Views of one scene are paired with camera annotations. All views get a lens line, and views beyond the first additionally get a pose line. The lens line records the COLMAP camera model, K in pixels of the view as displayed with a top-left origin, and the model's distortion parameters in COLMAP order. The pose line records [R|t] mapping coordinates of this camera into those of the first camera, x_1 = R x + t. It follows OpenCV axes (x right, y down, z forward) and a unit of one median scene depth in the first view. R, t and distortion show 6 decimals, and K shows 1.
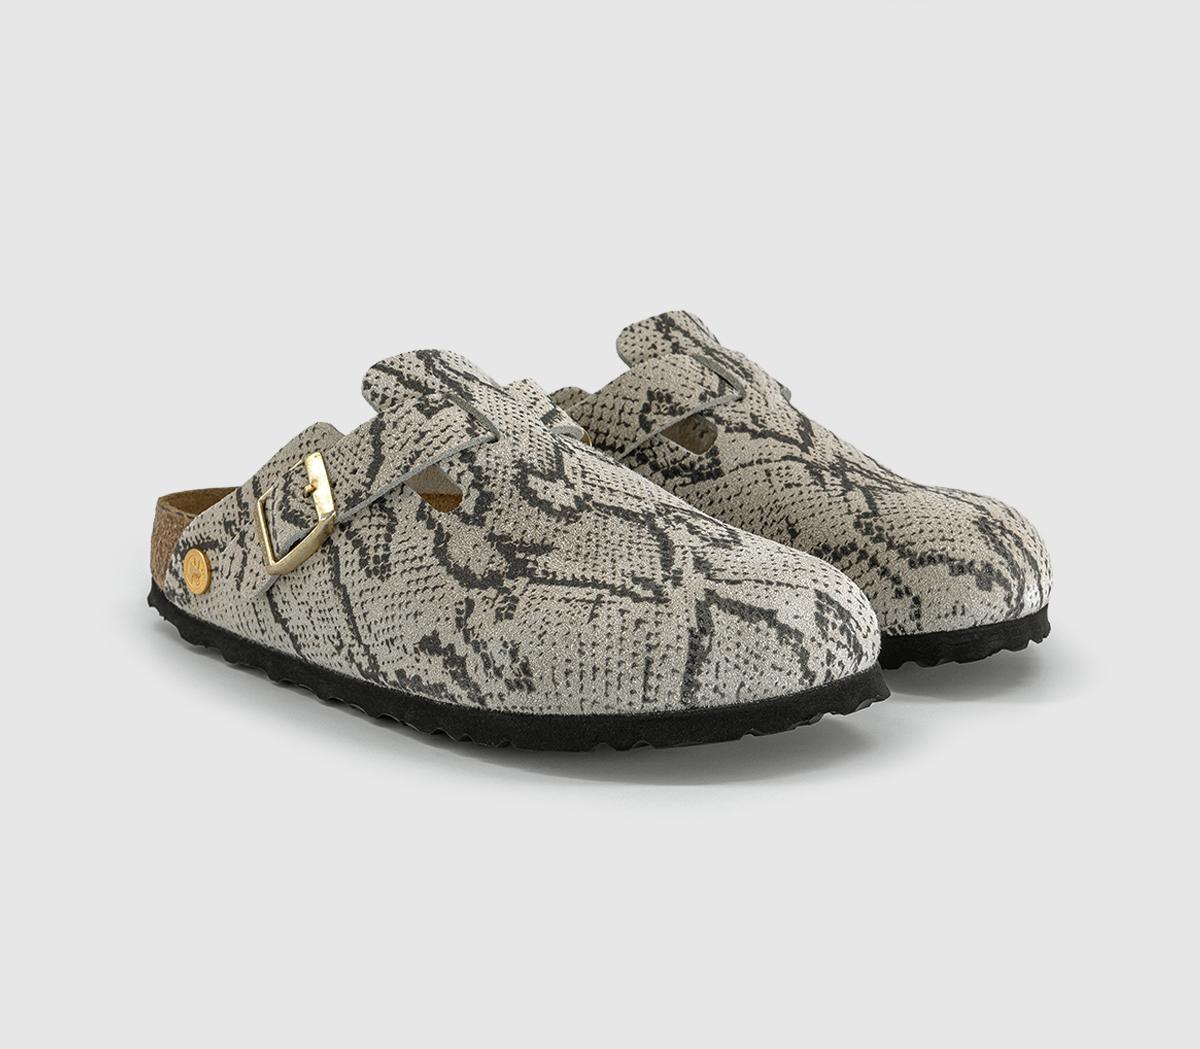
lens RADIAL K [[2475.8, 0, 626.2], [0, 2475.8, 525.1], [0, 0, 1]] dist [0.138363, 0.000000]
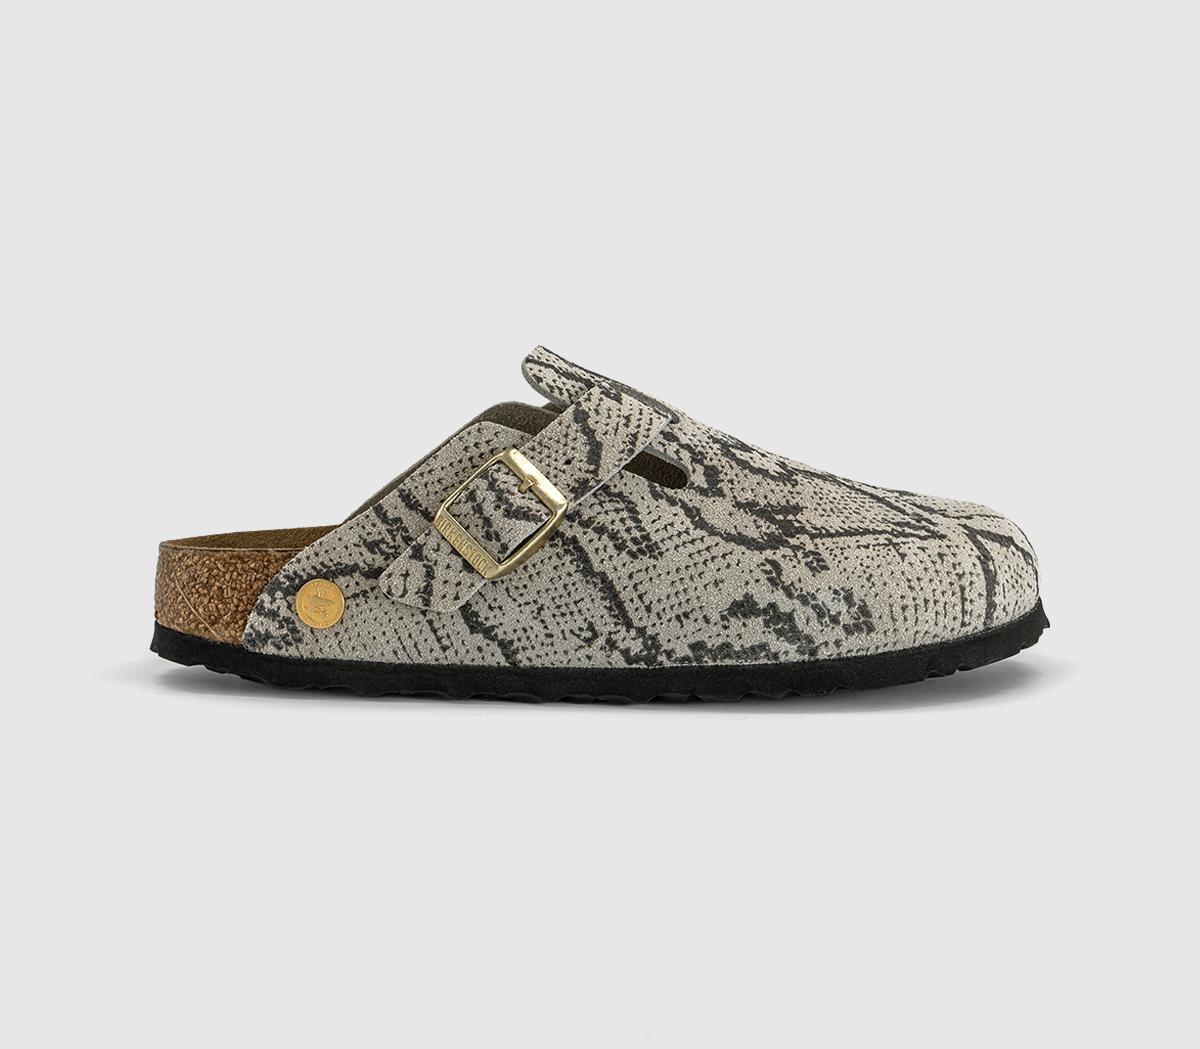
lens RADIAL K [[2790.6, 0, 597.0], [0, 2790.6, 522.4], [0, 0, 1]] dist [0.104352, 0.000000]
pose [[0.756363, -0.080546, 0.649174, -0.839469], [0.142105, 0.988923, -0.042868, 0.052385], [-0.638530, 0.124675, 0.759431, 0.160843]]
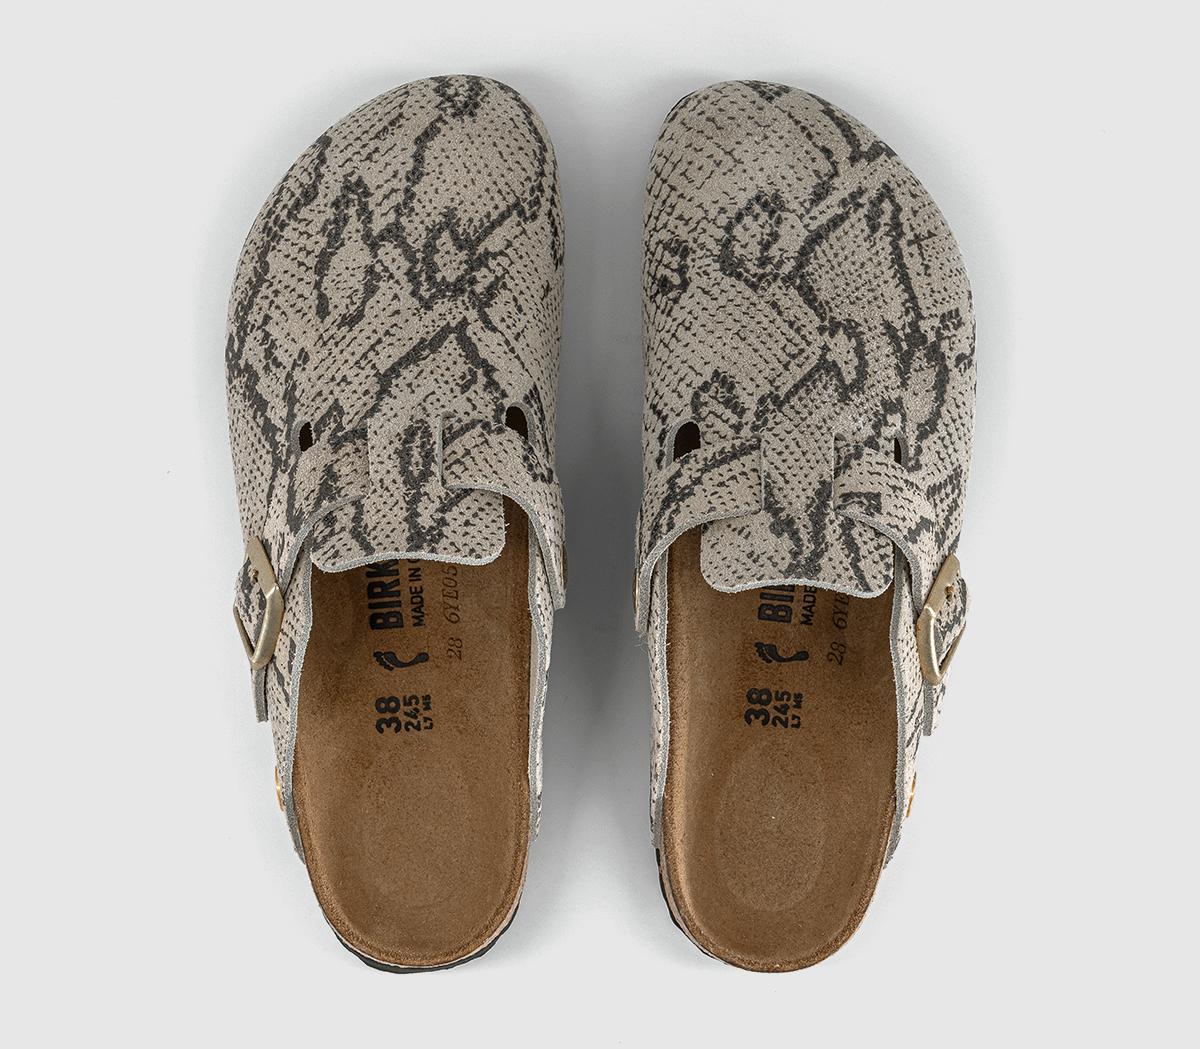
lens RADIAL K [[2327.9, 0, 594.0], [0, 2327.9, 519.6], [0, 0, 1]] dist [0.106395, 0.000000]
pose [[-0.637136, -0.769715, 0.039958, -0.054111], [0.172750, -0.092087, 0.980651, -0.969027], [-0.751143, 0.631711, 0.191640, 0.936497]]
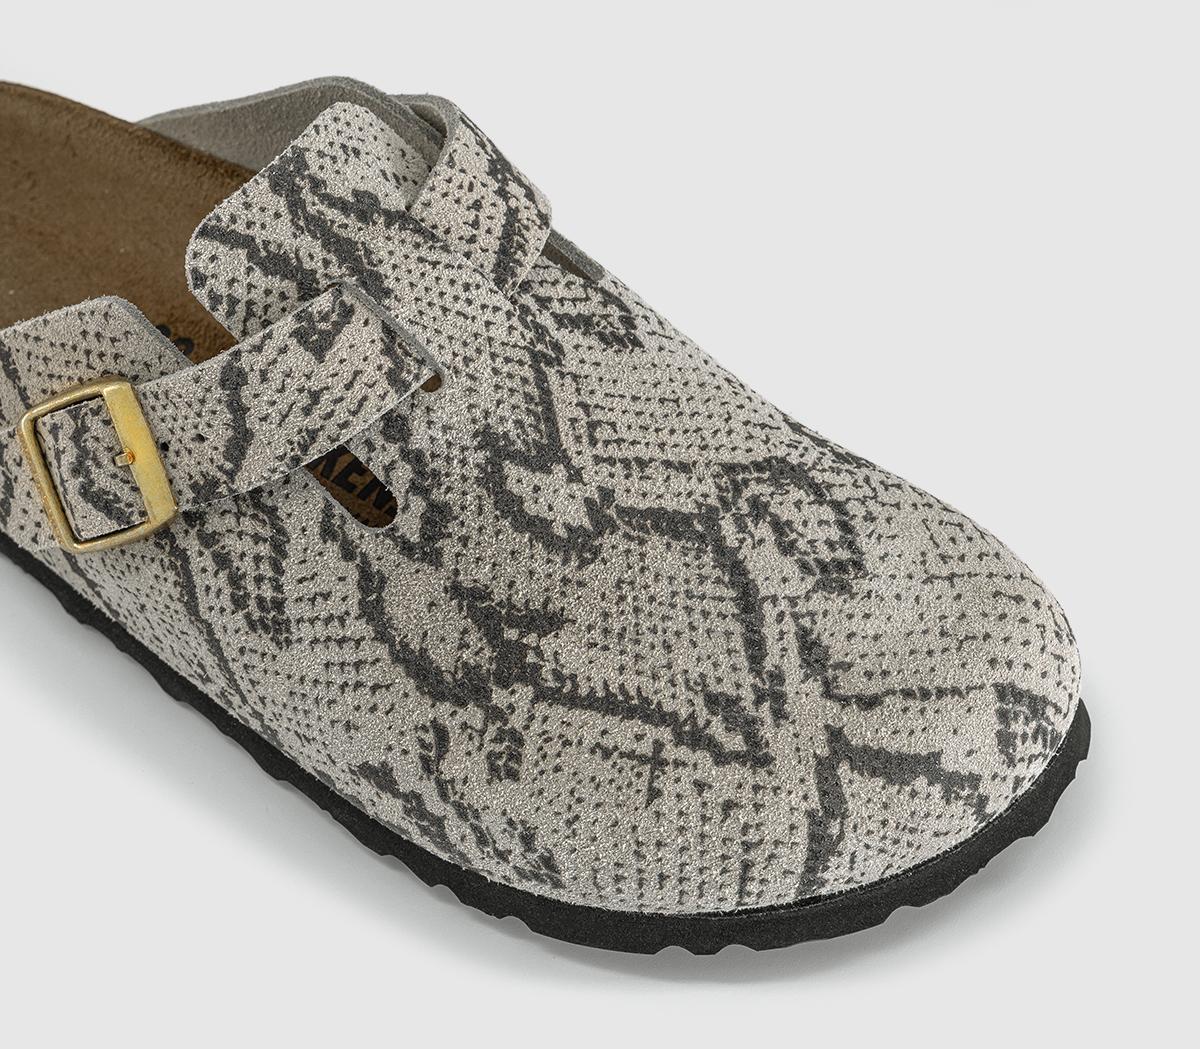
lens RADIAL K [[4053.2, 0, 596.9], [0, 4053.2, 524.7], [0, 0, 1]] dist [-0.065391, 0.000000]
pose [[0.992239, -0.095996, 0.079033, -0.096216], [0.024732, 0.775263, 0.631154, -0.626179], [-0.121860, -0.624301, 0.771621, 0.237997]]
